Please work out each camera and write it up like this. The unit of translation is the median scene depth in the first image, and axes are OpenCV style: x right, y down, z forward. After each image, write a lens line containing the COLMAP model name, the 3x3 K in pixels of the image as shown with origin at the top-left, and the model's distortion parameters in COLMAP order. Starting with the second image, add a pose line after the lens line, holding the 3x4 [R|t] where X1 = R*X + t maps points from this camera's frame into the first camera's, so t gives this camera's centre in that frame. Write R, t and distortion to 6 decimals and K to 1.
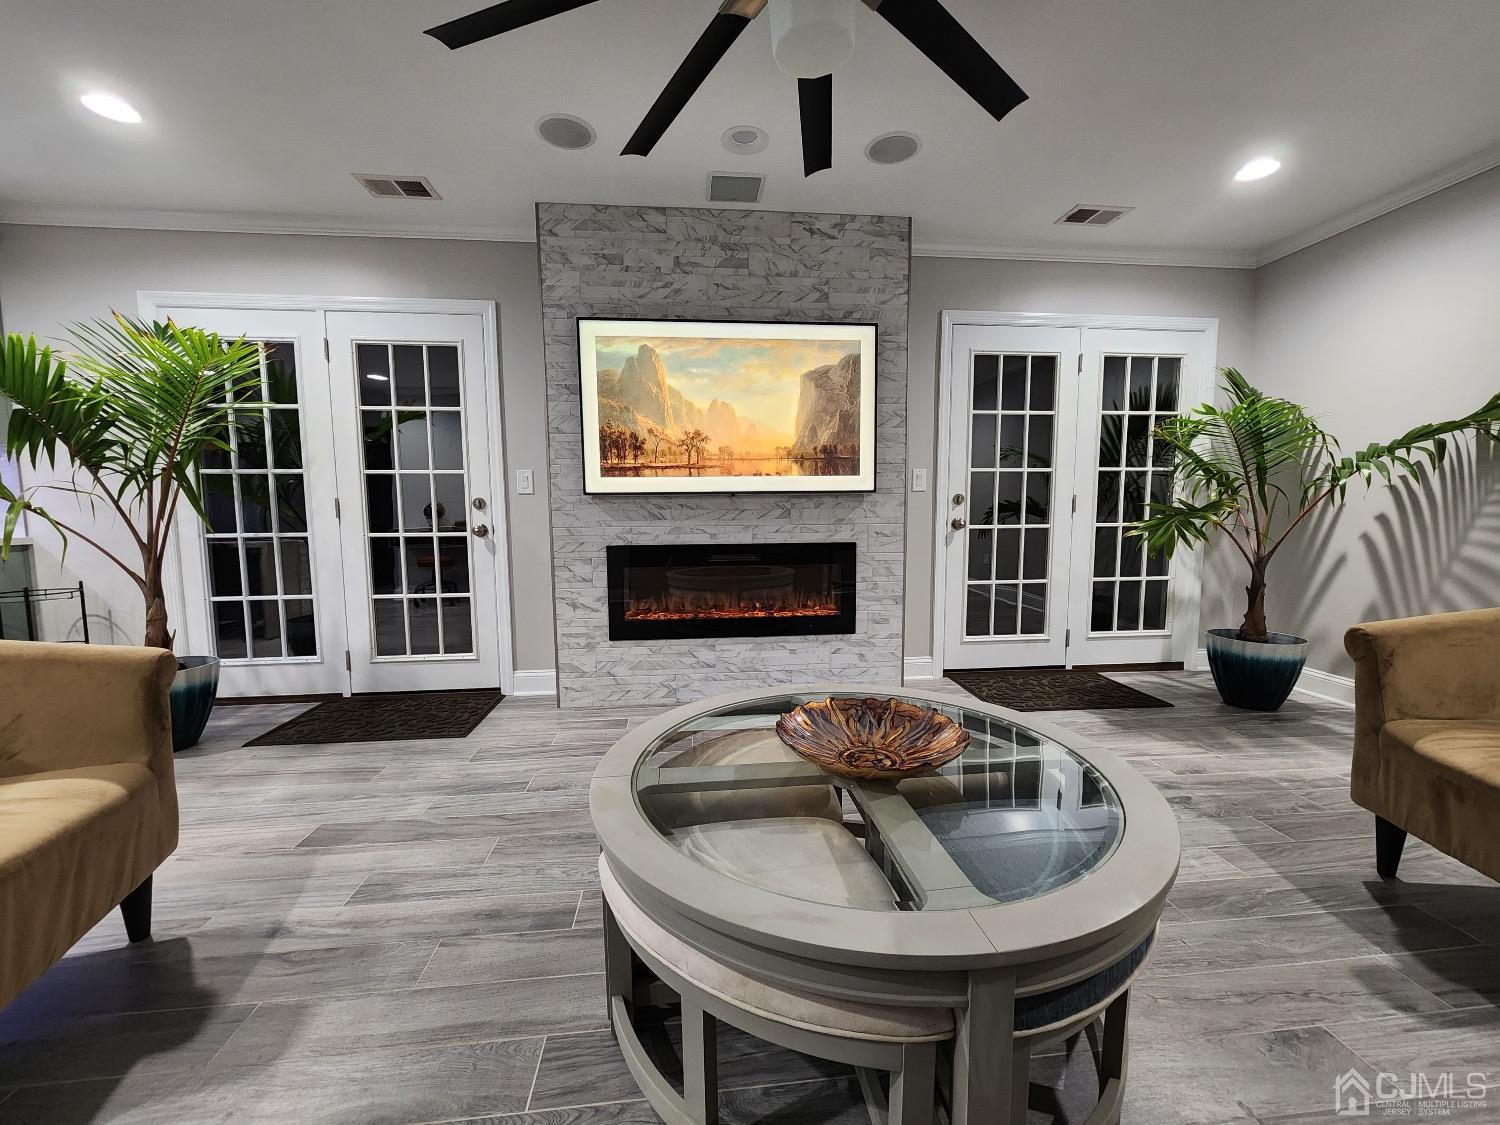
lens RADIAL K [[612.2, 0, 750.3], [0, 612.2, 566.0], [0, 0, 1]] dist [-0.001402, 0.000014]
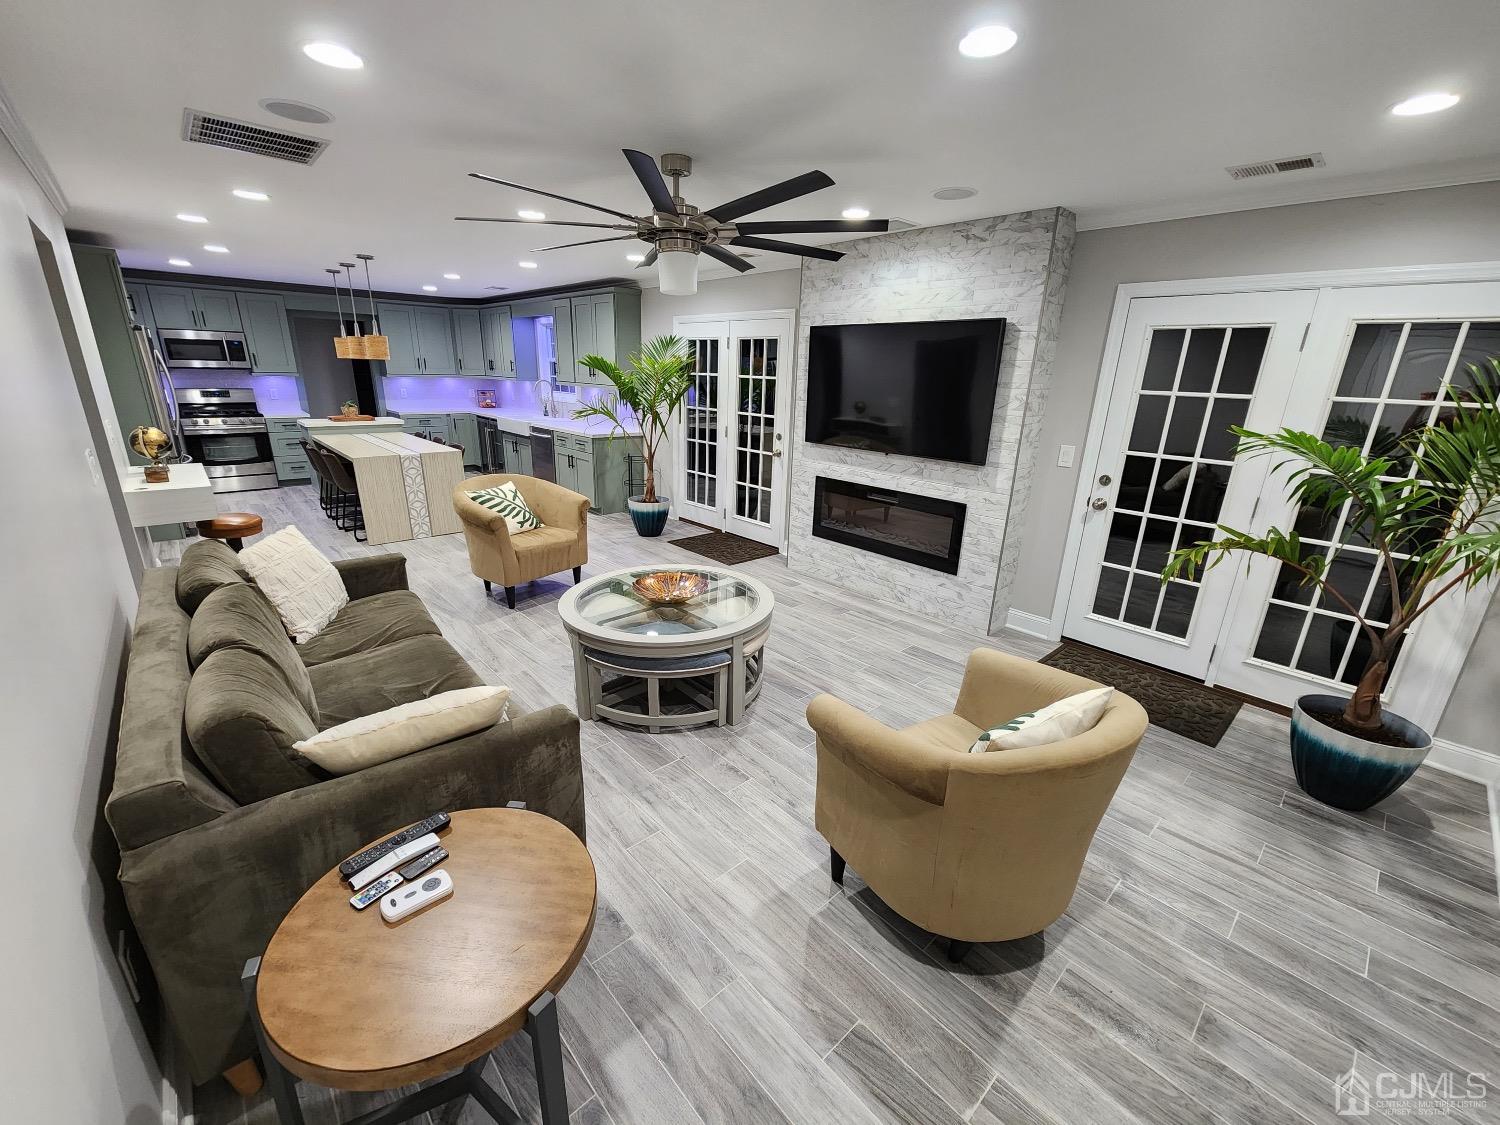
lens RADIAL K [[612.2, 0, 749.9], [0, 612.2, 563.4], [0, 0, 1]] dist [-0.001402, 0.000014]
pose [[0.594927, 0.265548, -0.758648, 0.852131], [-0.113901, 0.962177, 0.247469, -0.172475], [0.795669, -0.060816, 0.602671, -0.081125]]
